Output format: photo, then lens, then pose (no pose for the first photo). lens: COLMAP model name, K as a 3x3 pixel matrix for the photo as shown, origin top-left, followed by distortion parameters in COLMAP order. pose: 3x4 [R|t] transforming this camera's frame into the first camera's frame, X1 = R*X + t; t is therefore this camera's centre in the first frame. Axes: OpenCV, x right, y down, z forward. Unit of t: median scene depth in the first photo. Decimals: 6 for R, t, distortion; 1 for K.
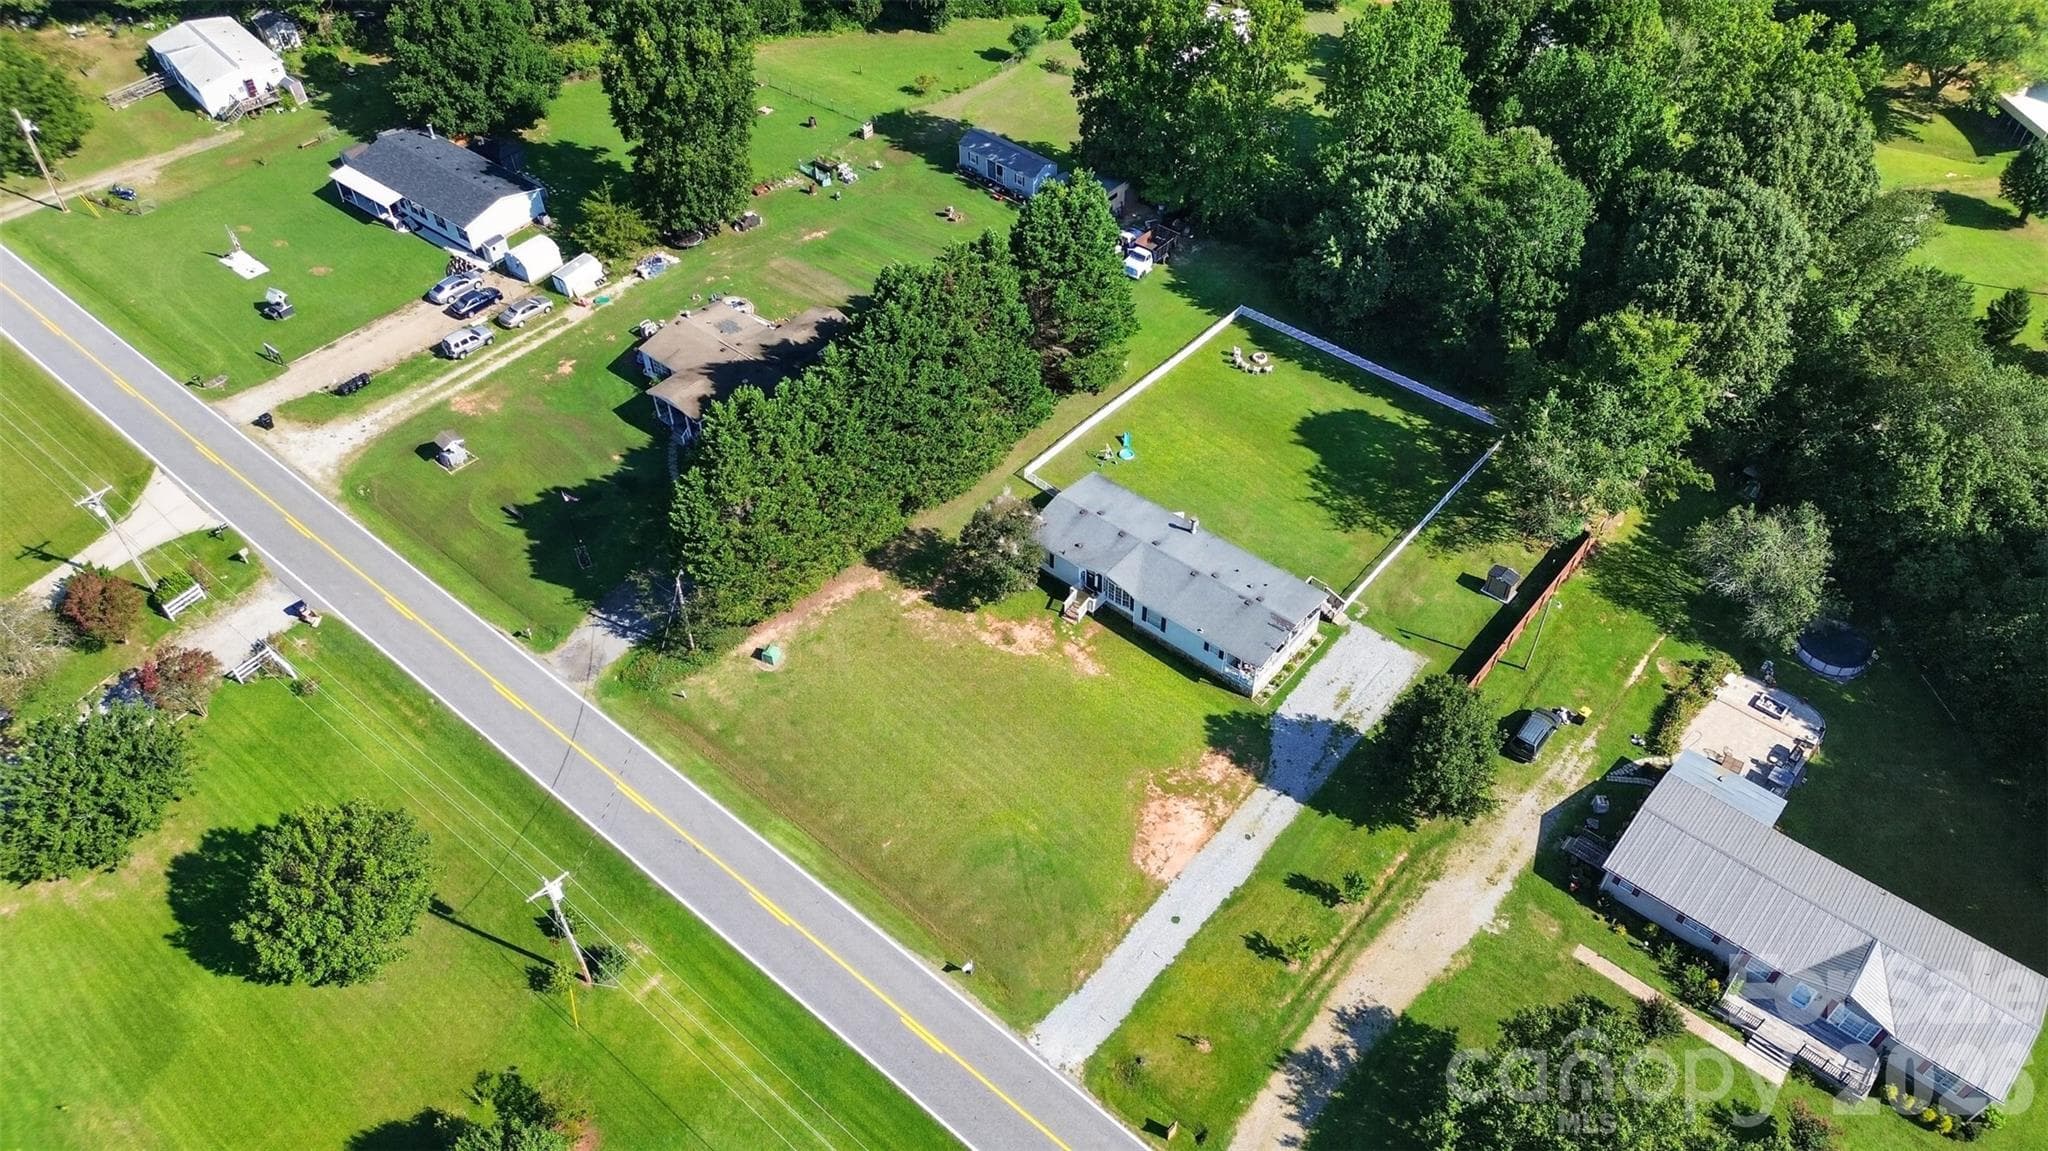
lens RADIAL K [[1447.2, 0, 1012.5], [0, 1447.2, 577.4], [0, 0, 1]] dist [0.064526, -0.045713]
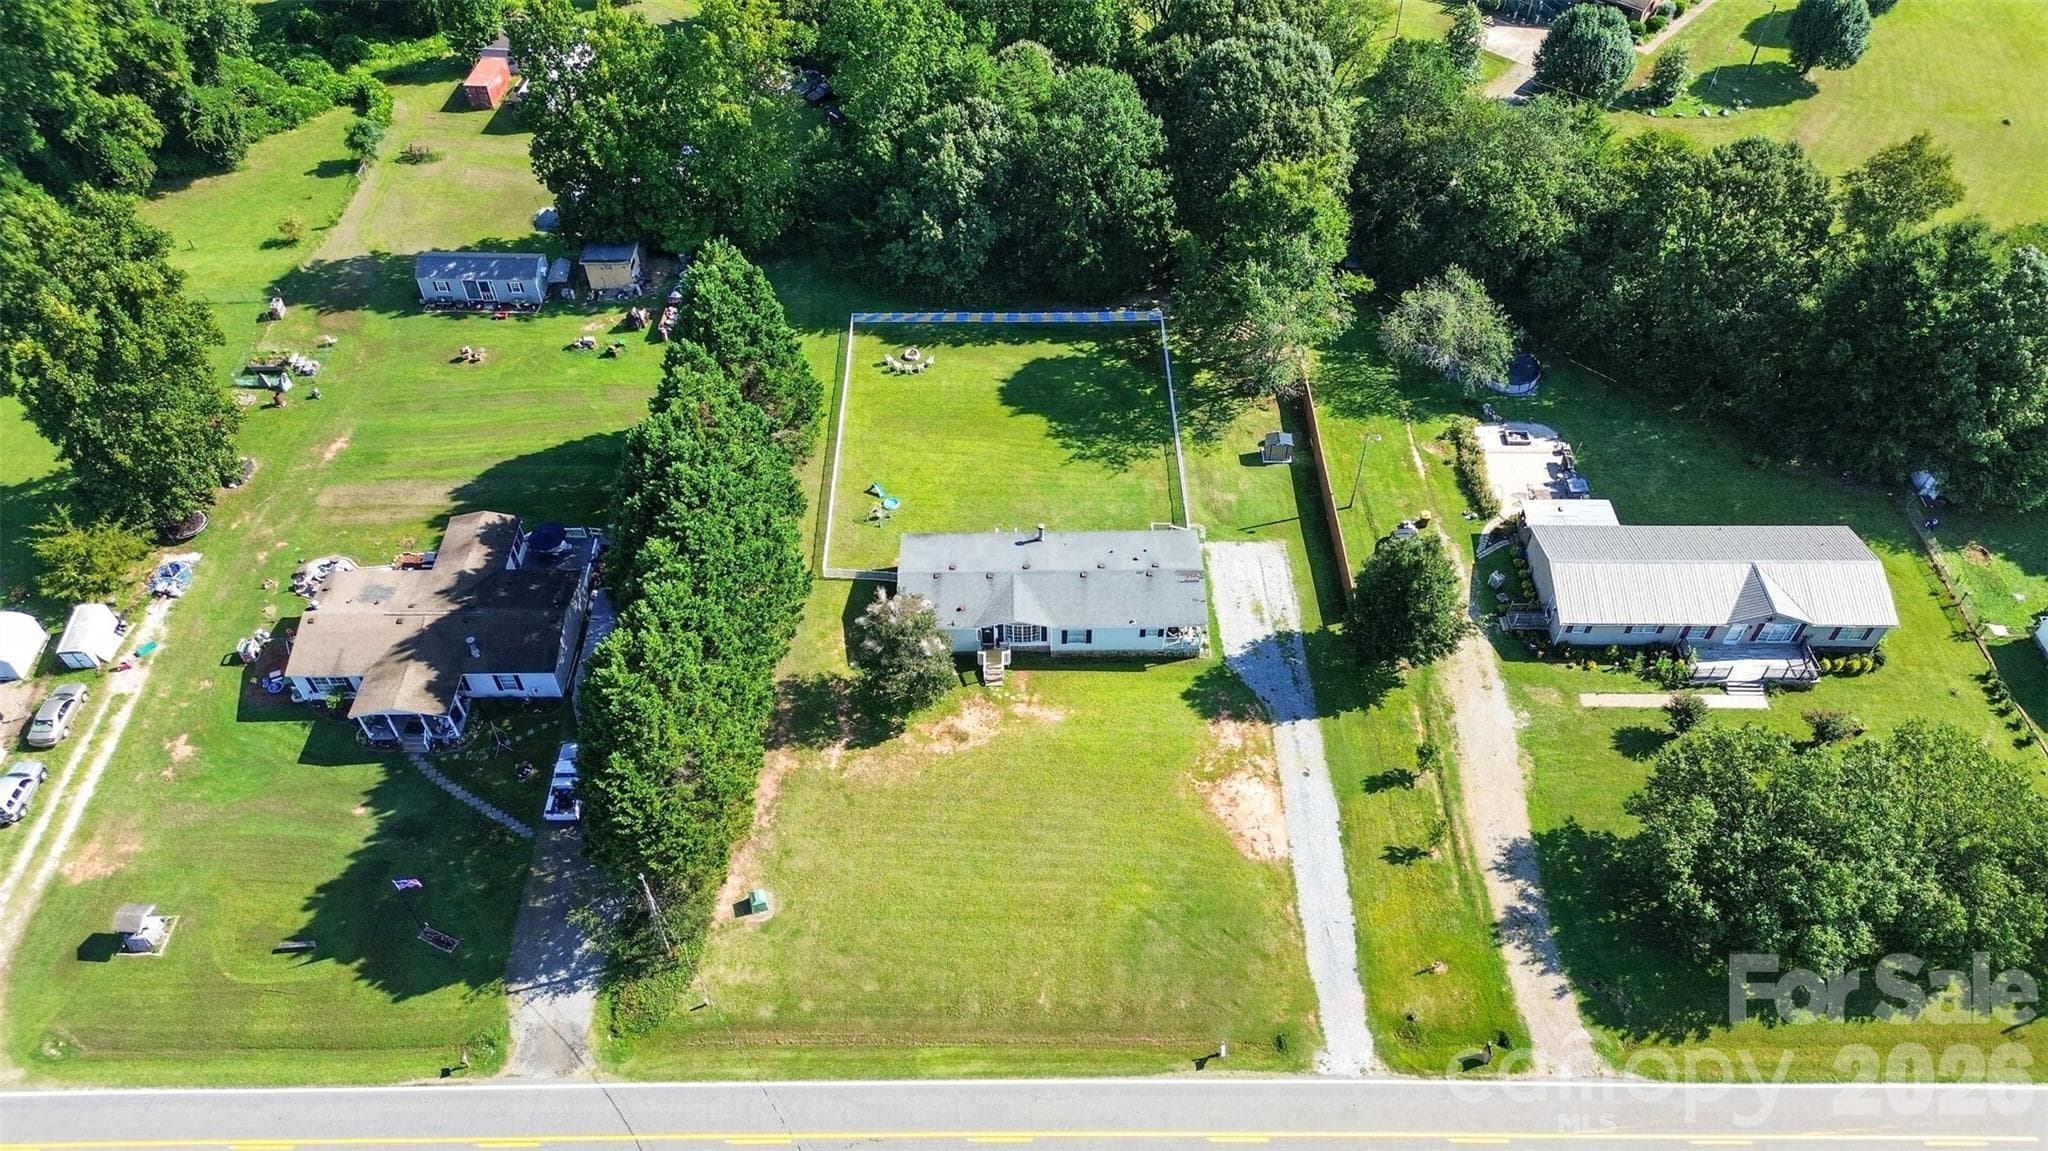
lens RADIAL K [[1447.2, 0, 1021.0], [0, 1447.2, 588.2], [0, 0, 1]] dist [0.064526, -0.045713]
pose [[0.762064, -0.480579, 0.433939, -0.312840], [0.464559, 0.872643, 0.150597, -0.152338], [-0.451048, 0.086826, 0.888267, 0.161548]]
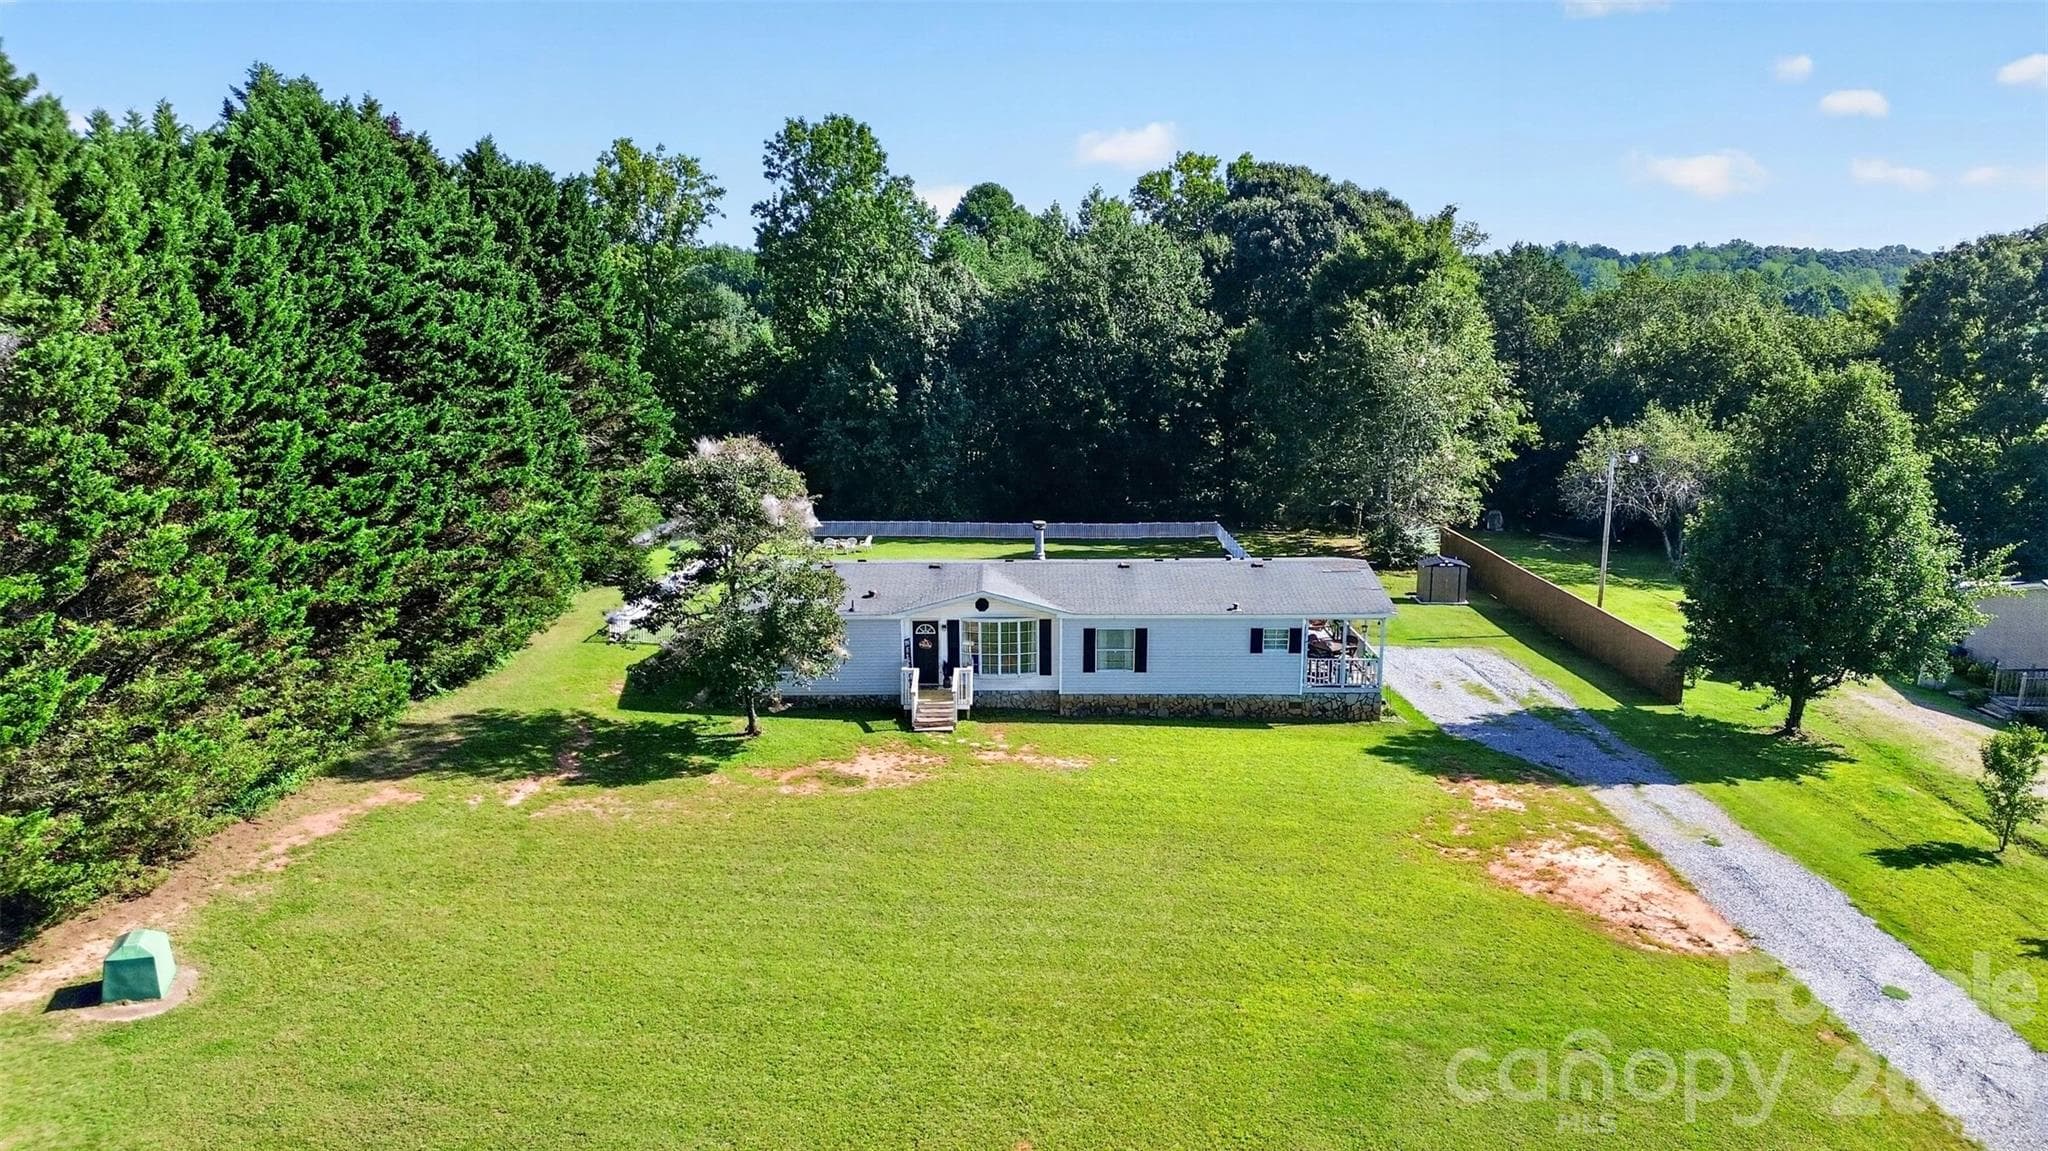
lens RADIAL K [[1447.2, 0, 1027.4], [0, 1447.2, 582.3], [0, 0, 1]] dist [0.064526, -0.045713]
pose [[0.760516, -0.125389, 0.637097, -0.195544], [0.457481, 0.799765, -0.388700, 0.165423], [-0.460789, 0.587072, 0.665597, 0.671984]]
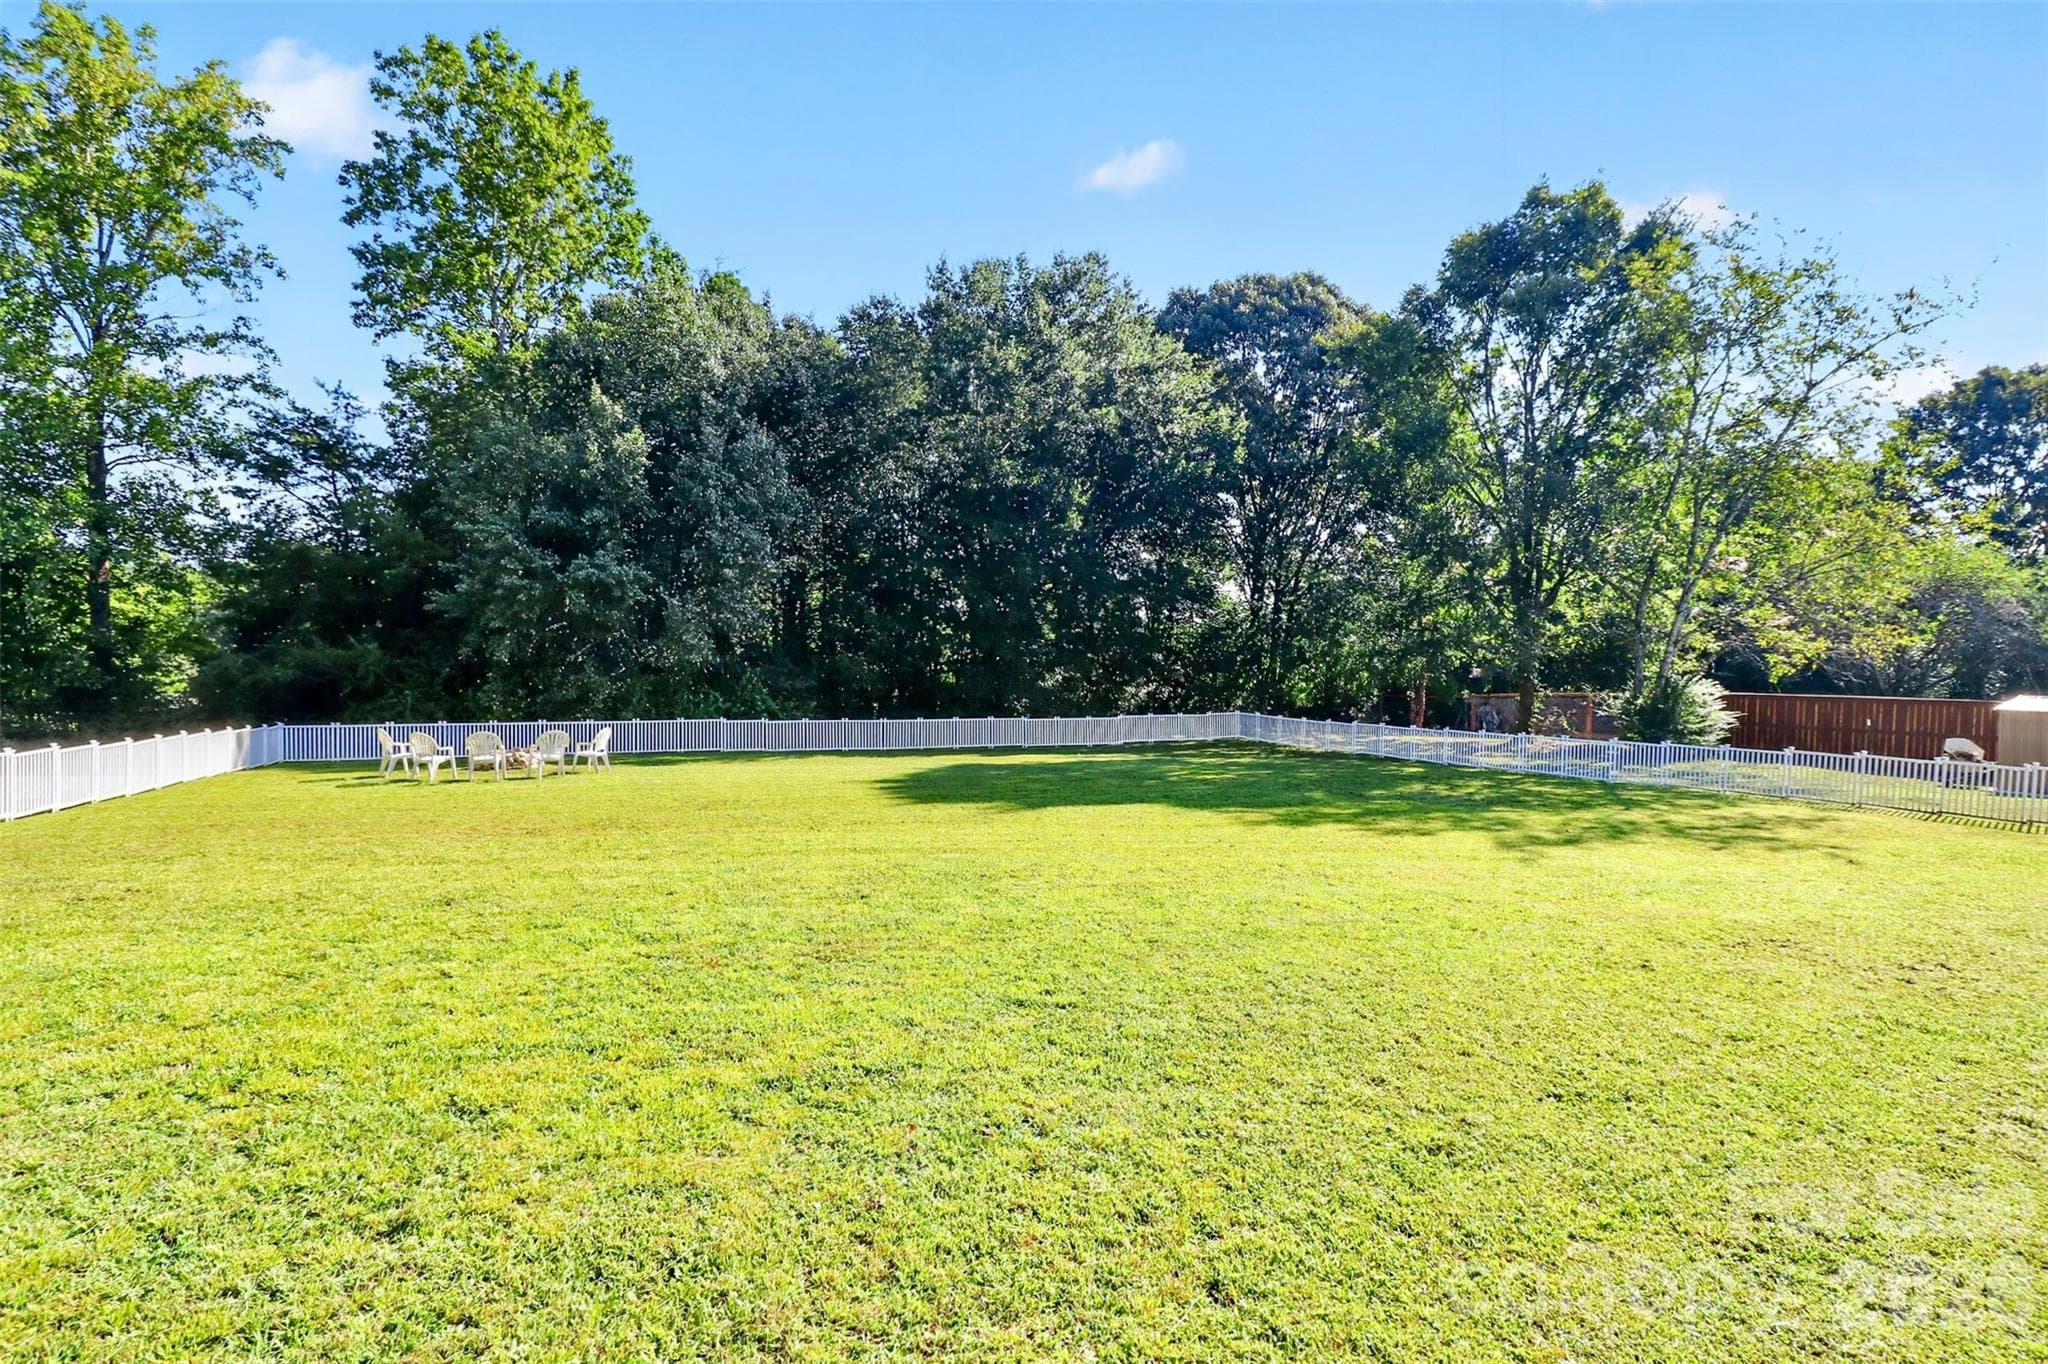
lens RADIAL K [[955.0, 0, 1032.5], [0, 955.0, 669.9], [0, 0, 1]] dist [-0.013819, -0.000217]
pose [[0.460406, 0.005183, 0.887693, 0.090898], [0.631243, 0.701175, -0.331491, -0.071382], [-0.624146, 0.712971, 0.319554, 1.067195]]
